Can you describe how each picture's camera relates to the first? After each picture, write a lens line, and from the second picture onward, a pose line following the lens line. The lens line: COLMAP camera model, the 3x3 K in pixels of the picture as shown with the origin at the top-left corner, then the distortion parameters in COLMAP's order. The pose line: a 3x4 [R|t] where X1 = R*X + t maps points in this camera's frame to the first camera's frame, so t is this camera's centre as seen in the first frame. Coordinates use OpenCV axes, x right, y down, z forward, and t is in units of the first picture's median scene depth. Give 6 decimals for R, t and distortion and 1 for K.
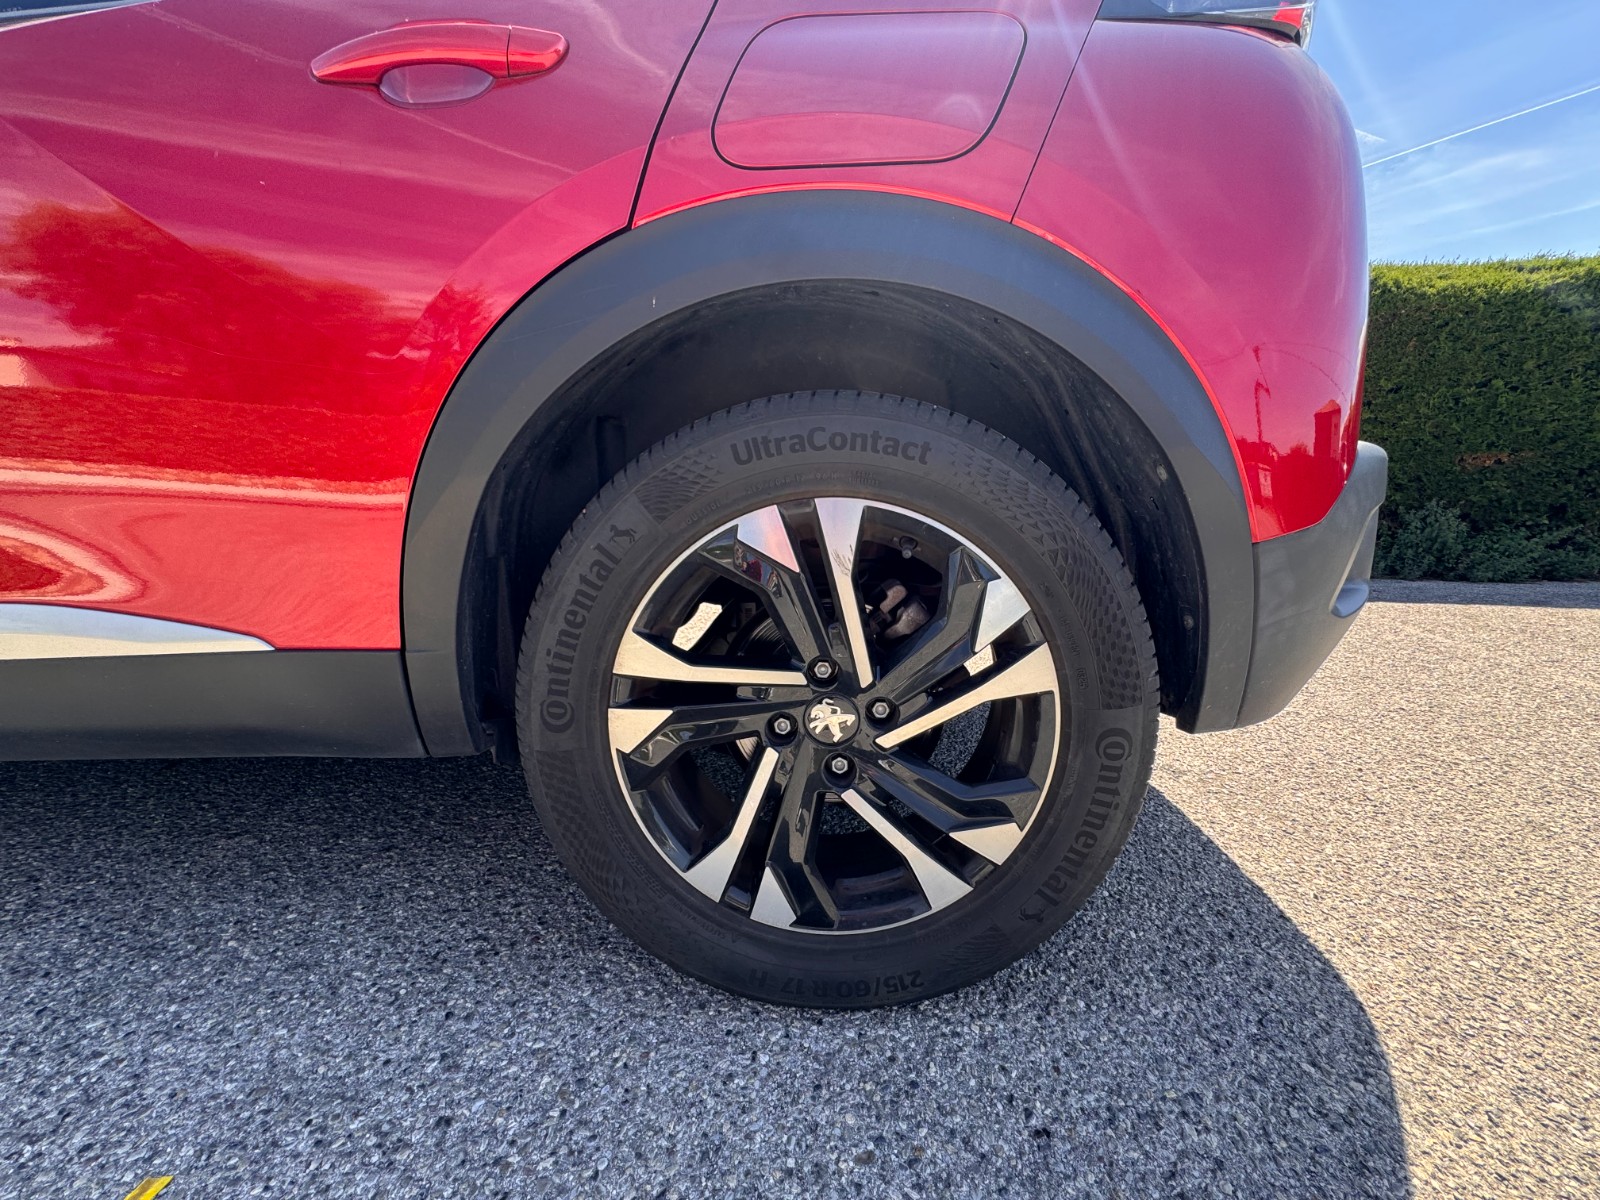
lens RADIAL K [[642.4, 0, 807.5], [0, 642.4, 603.1], [0, 0, 1]] dist [-0.005411, 0.000681]
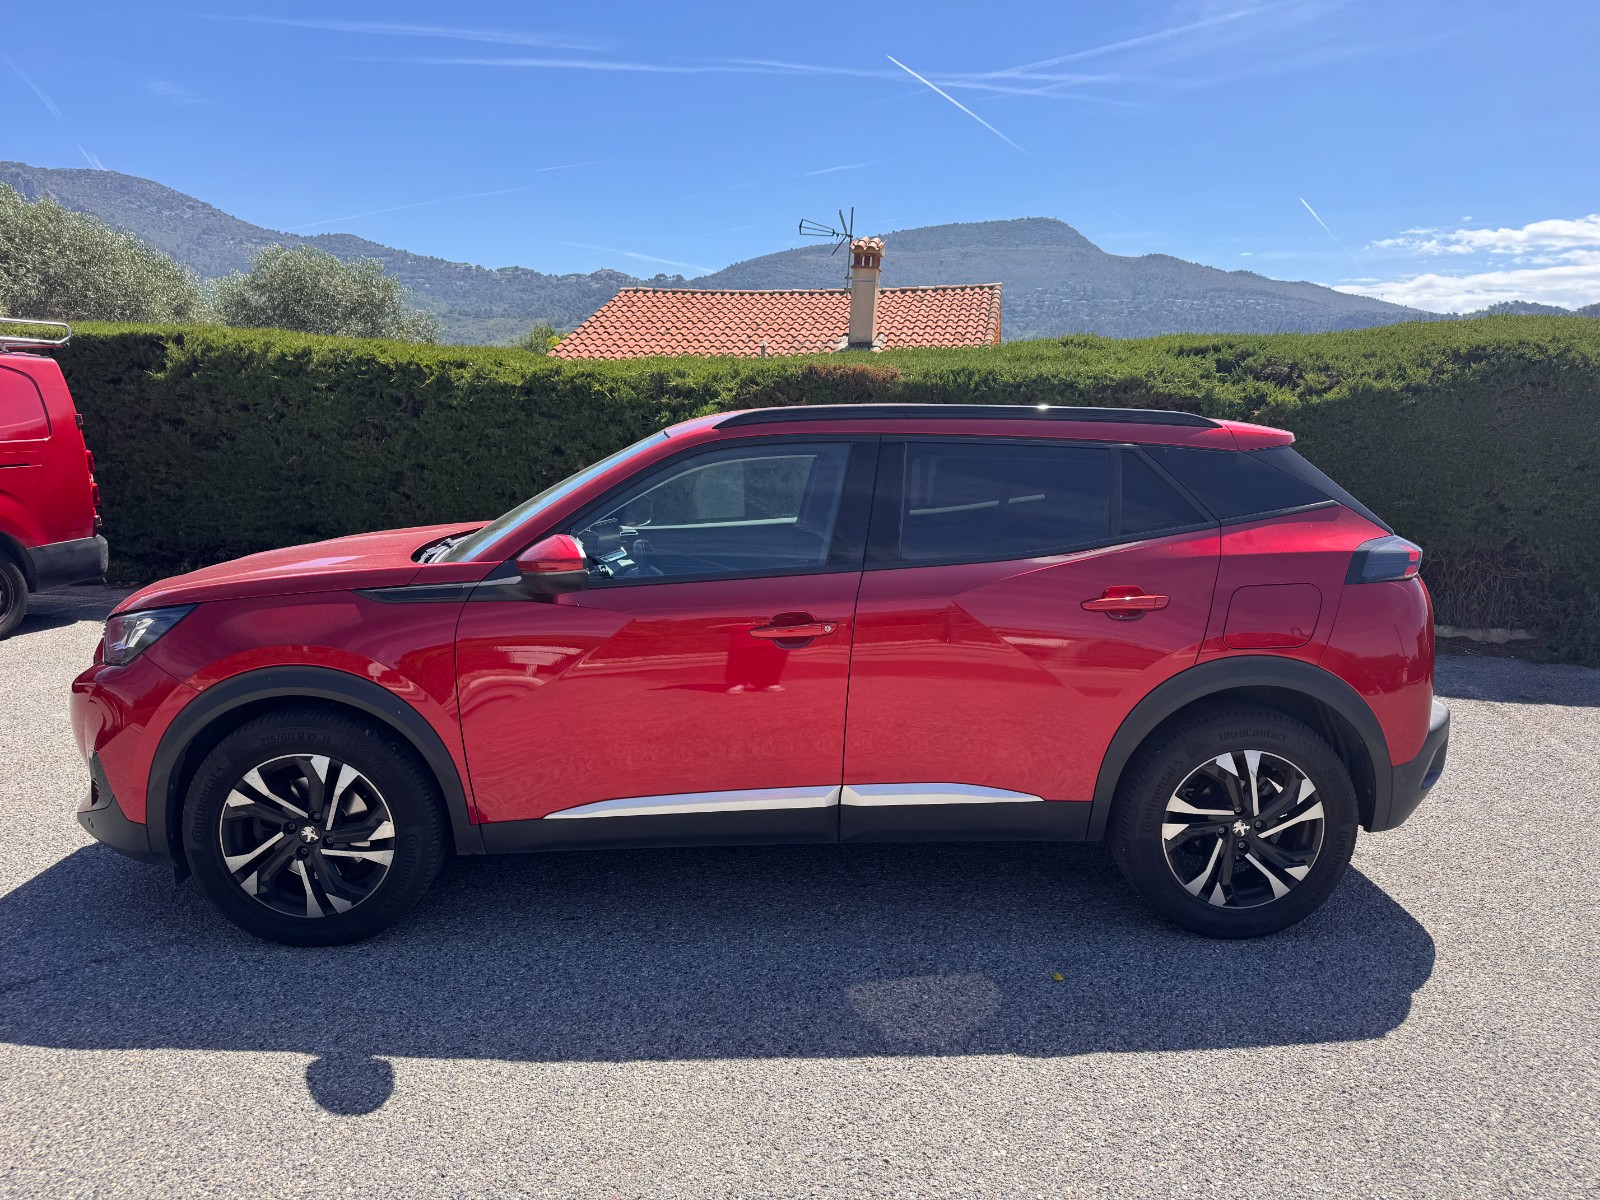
lens RADIAL K [[1157.6, 0, 802.5], [0, 1157.6, 604.3], [0, 0, 1]] dist [0.017571, -0.025879]
pose [[0.996347, 0.015869, 0.083905, -2.232673], [-0.017084, 0.999759, 0.013791, -0.795484], [-0.083666, -0.015175, 0.996378, -3.704500]]
